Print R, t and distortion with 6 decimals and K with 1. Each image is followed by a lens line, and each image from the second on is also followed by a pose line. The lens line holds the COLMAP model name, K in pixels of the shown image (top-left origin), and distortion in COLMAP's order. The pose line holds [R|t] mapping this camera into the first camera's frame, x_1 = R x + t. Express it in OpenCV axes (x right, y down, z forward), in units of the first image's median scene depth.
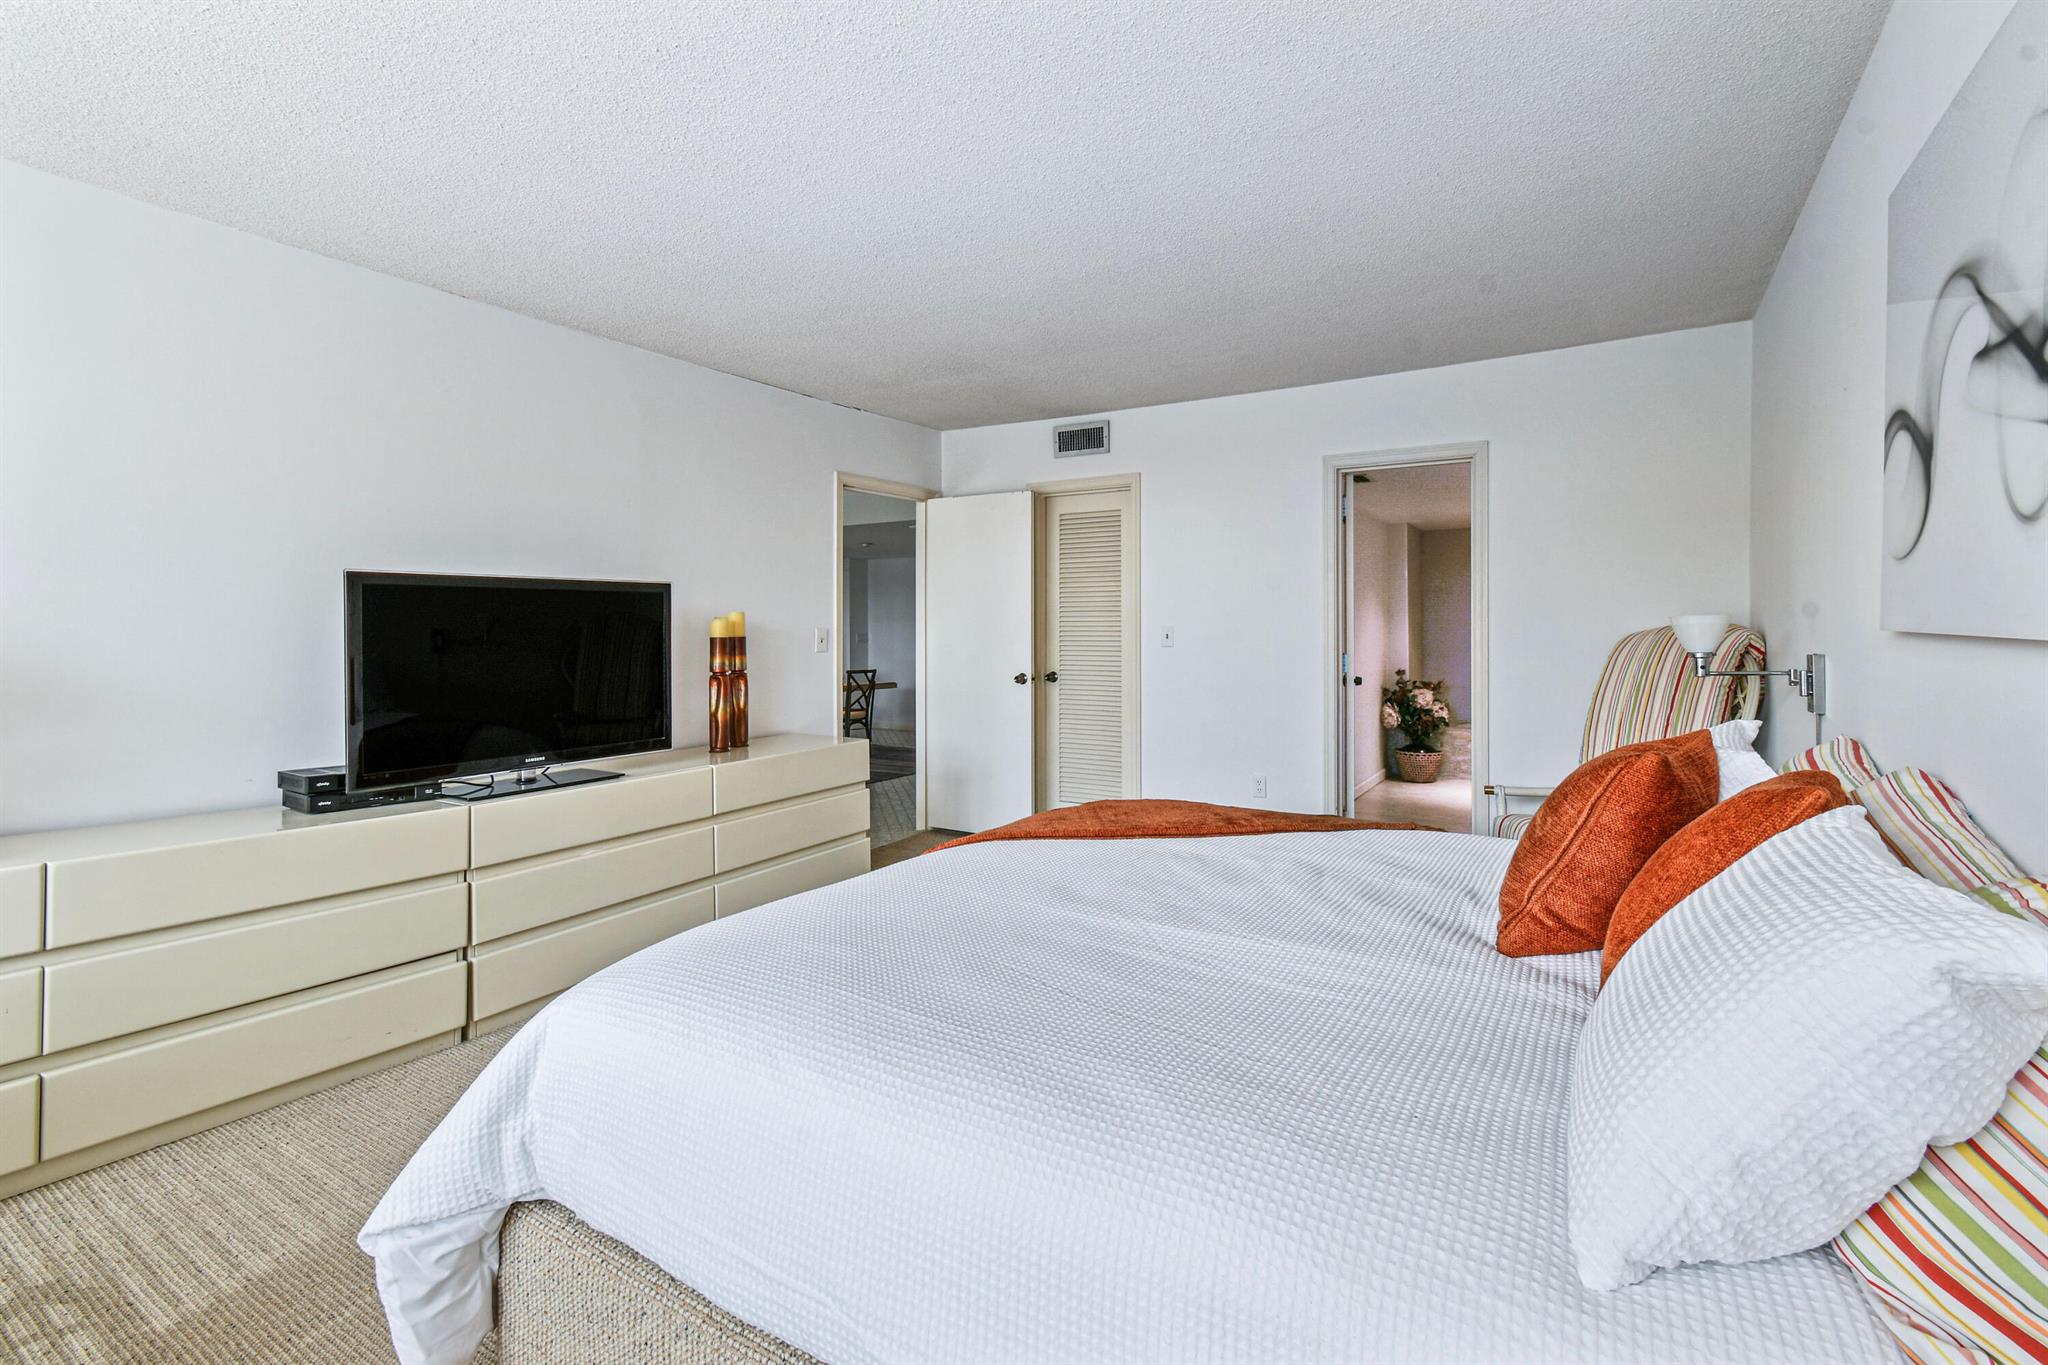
lens RADIAL K [[923.0, 0, 1048.0], [0, 923.0, 638.2], [0, 0, 1]] dist [0.002215, 0.000369]
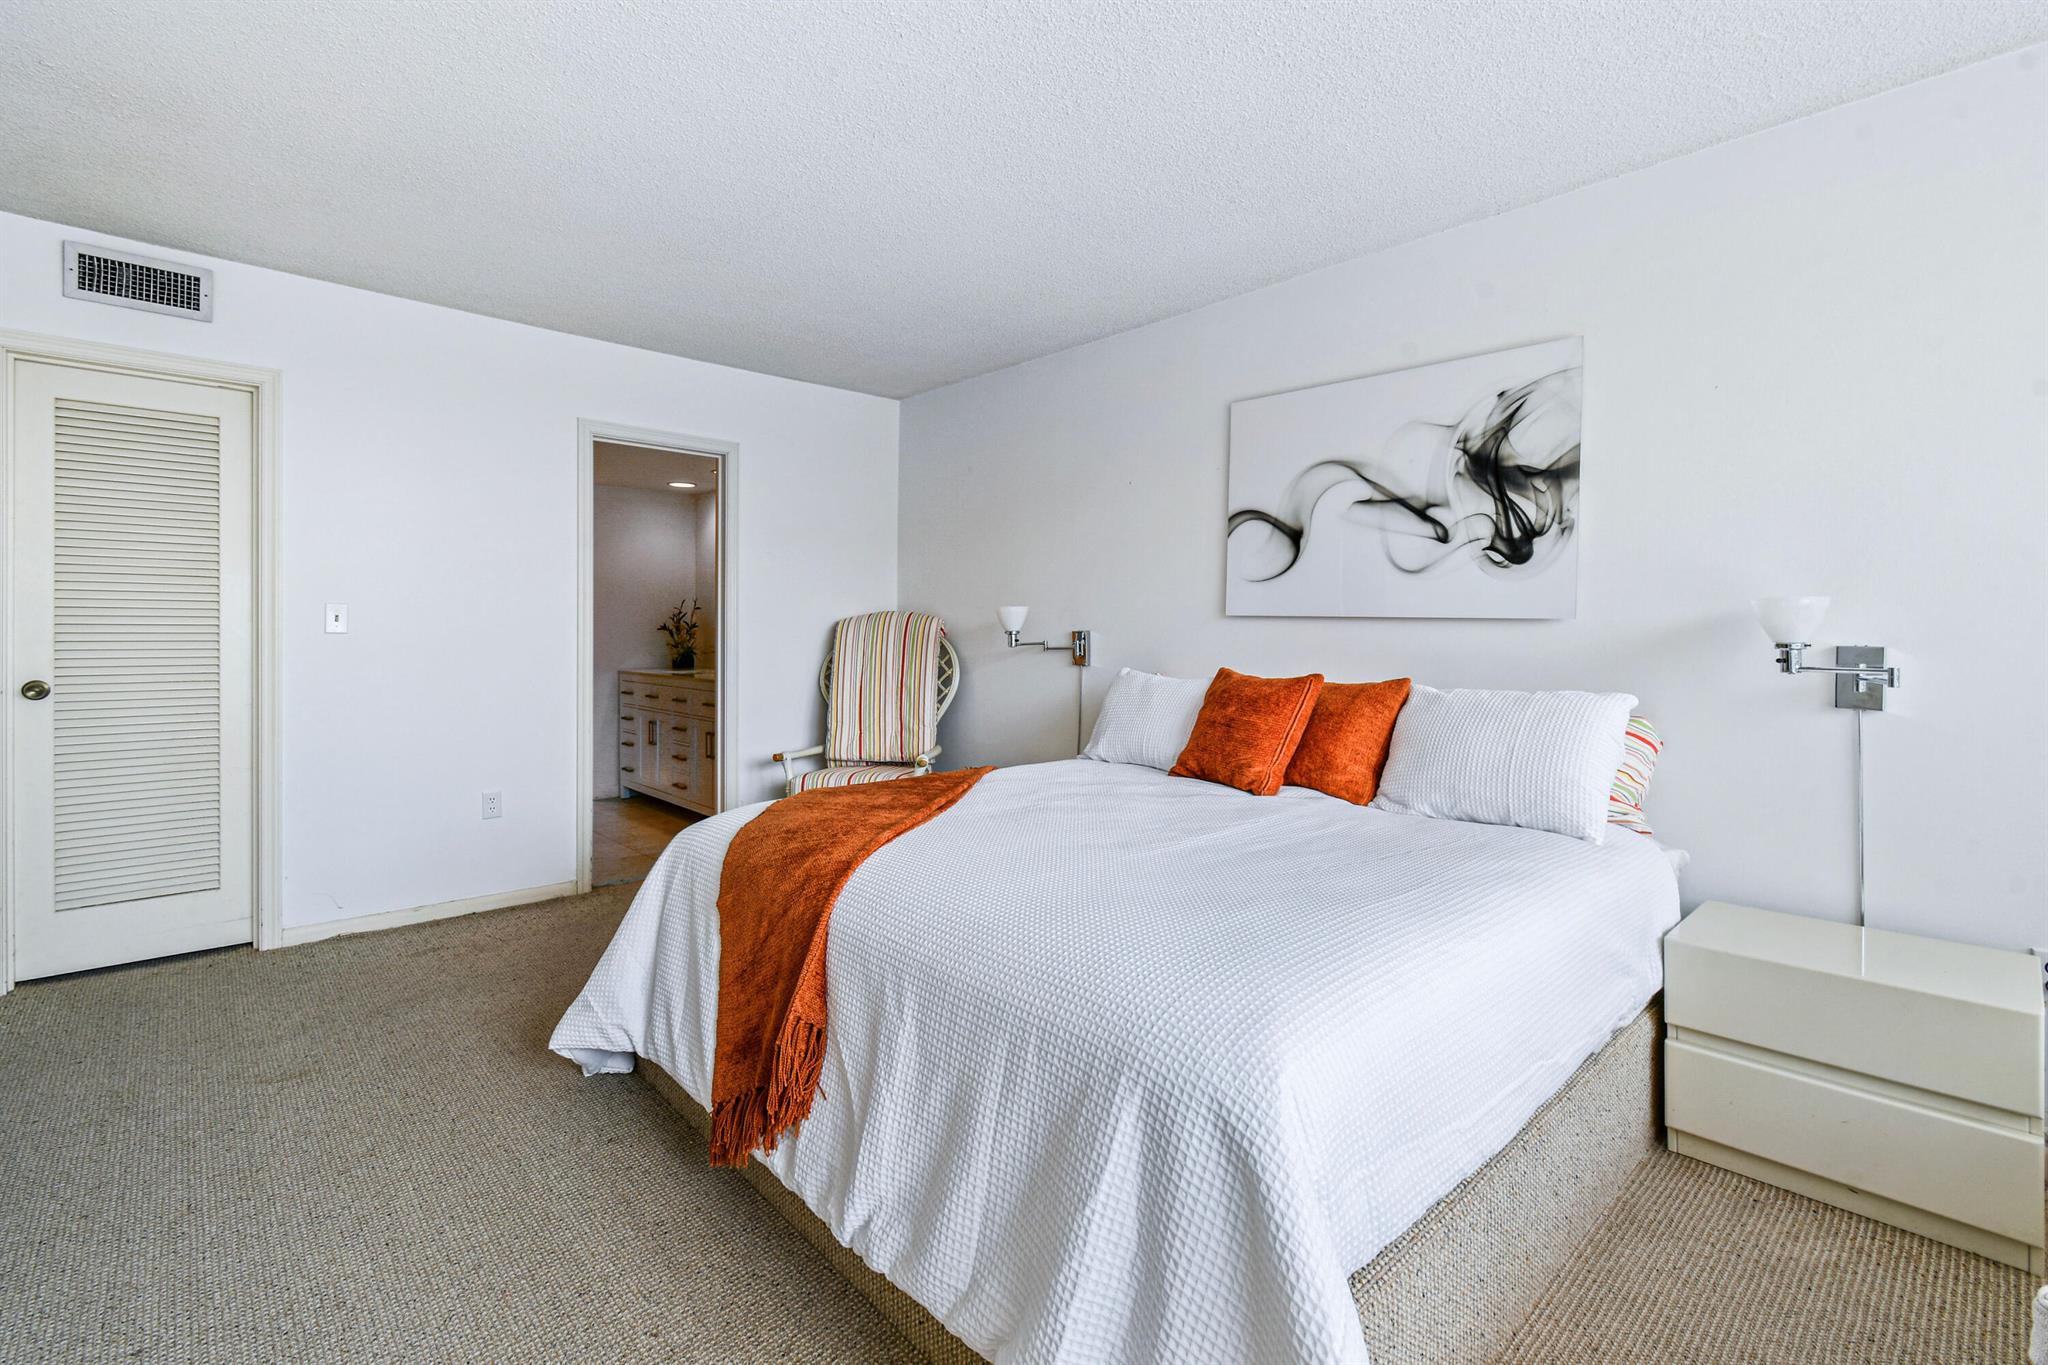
lens RADIAL K [[923.0, 0, 1030.4], [0, 923.0, 641.1], [0, 0, 1]] dist [0.002215, 0.000369]
pose [[0.272321, -0.006356, 0.962185, -0.266758], [-0.000777, 0.999976, 0.006825, 0.007430], [-0.962206, -0.002606, 0.272310, 0.200593]]
